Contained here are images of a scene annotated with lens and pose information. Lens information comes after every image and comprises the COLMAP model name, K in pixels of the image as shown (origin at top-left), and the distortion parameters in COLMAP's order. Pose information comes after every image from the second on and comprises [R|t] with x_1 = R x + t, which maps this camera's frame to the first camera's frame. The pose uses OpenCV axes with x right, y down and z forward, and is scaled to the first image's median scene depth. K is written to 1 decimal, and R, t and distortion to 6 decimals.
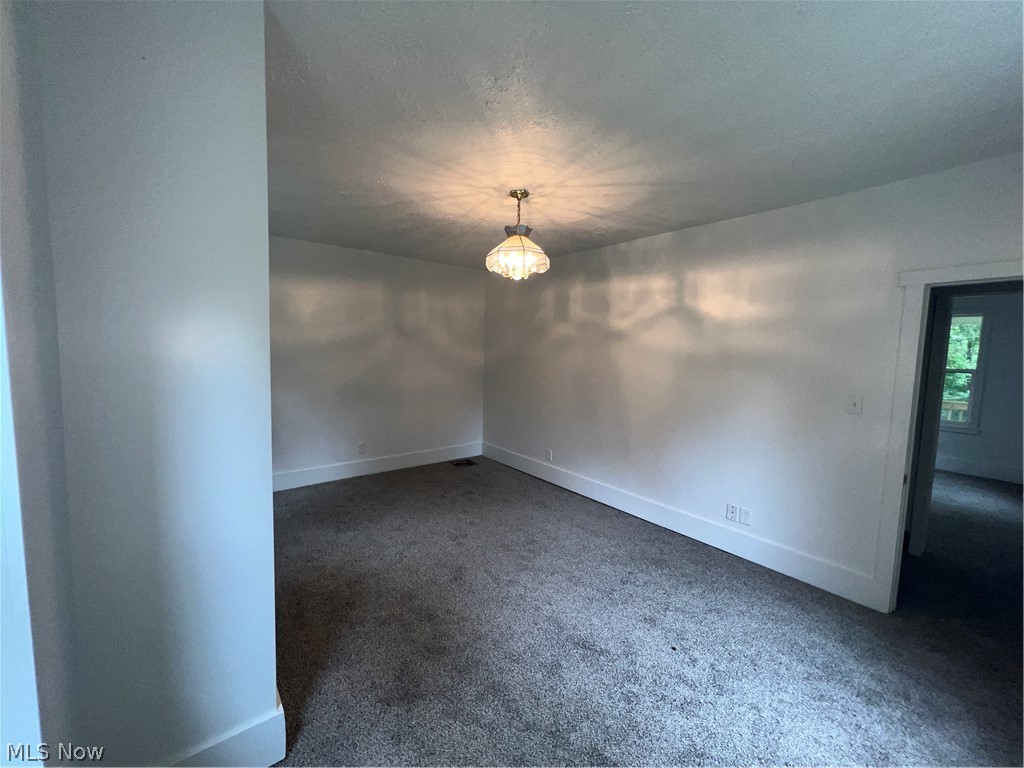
lens RADIAL K [[408.8, 0, 512.5], [0, 408.8, 385.3], [0, 0, 1]] dist [-0.002276, 0.000030]
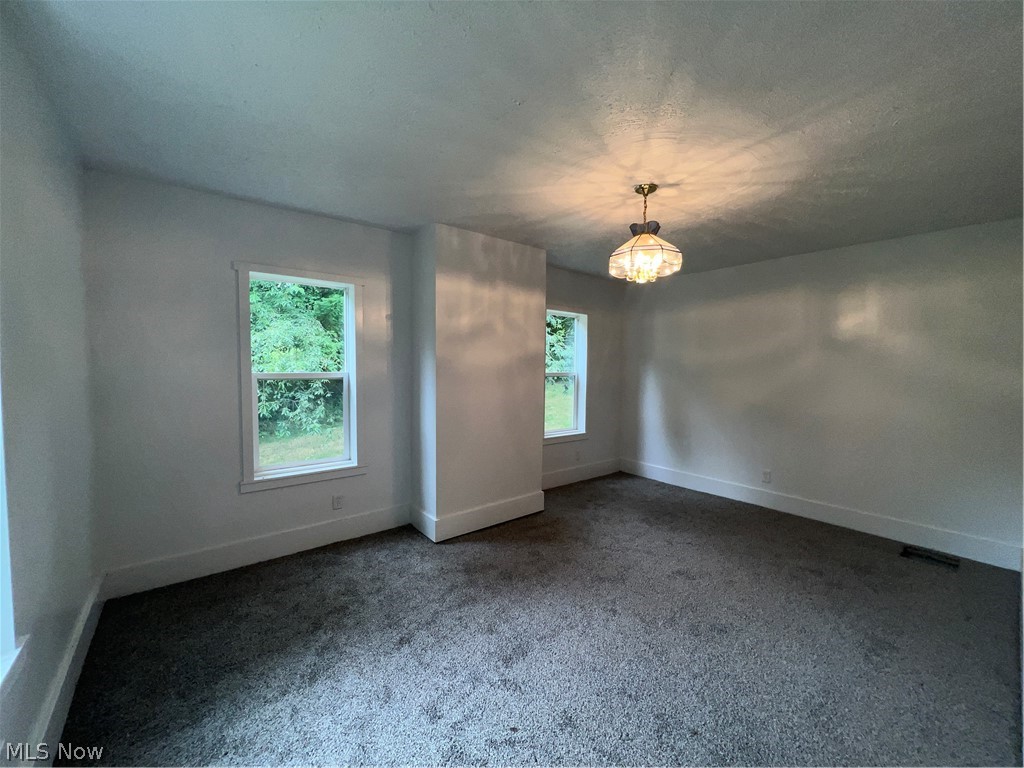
lens RADIAL K [[408.8, 0, 512.5], [0, 408.8, 385.3], [0, 0, 1]] dist [-0.002276, 0.000030]
pose [[0.001091, 0.029947, -0.999551, 0.827679], [-0.099983, 0.994546, 0.029688, -0.028169], [0.994989, 0.099905, 0.004079, 0.658607]]
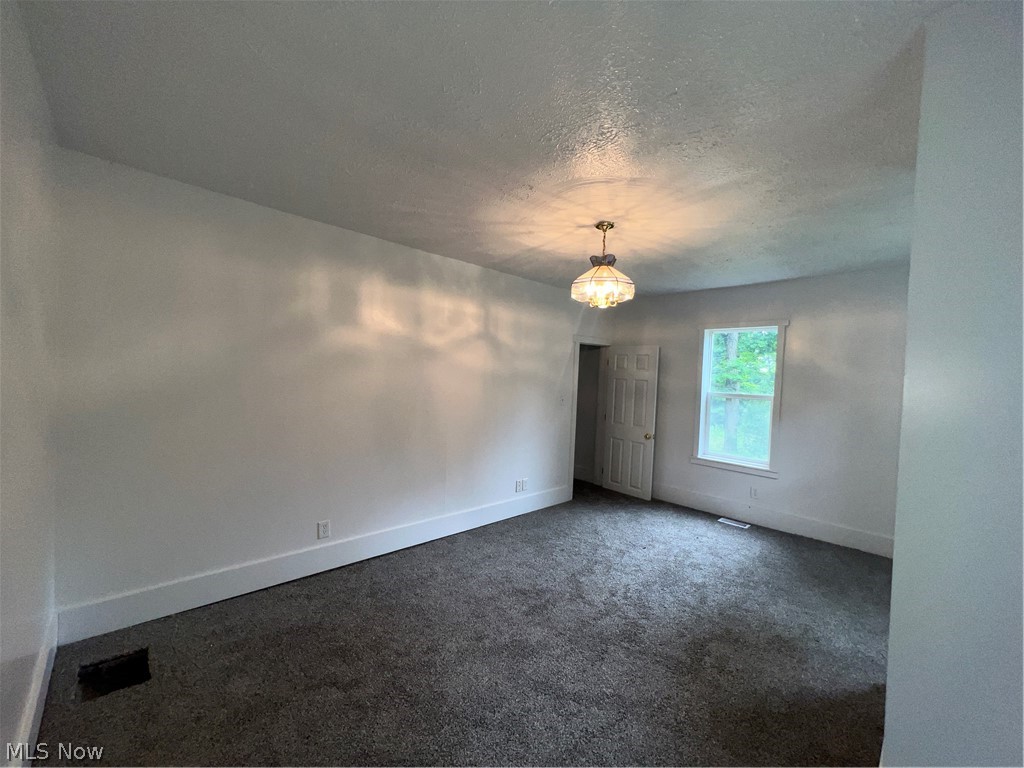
lens RADIAL K [[408.8, 0, 512.5], [0, 408.8, 385.3], [0, 0, 1]] dist [-0.002276, 0.000030]
pose [[-0.081243, -0.052962, 0.995286, -0.890127], [0.049707, 0.997129, 0.057117, -0.122375], [-0.995454, 0.054113, -0.078378, 1.178342]]
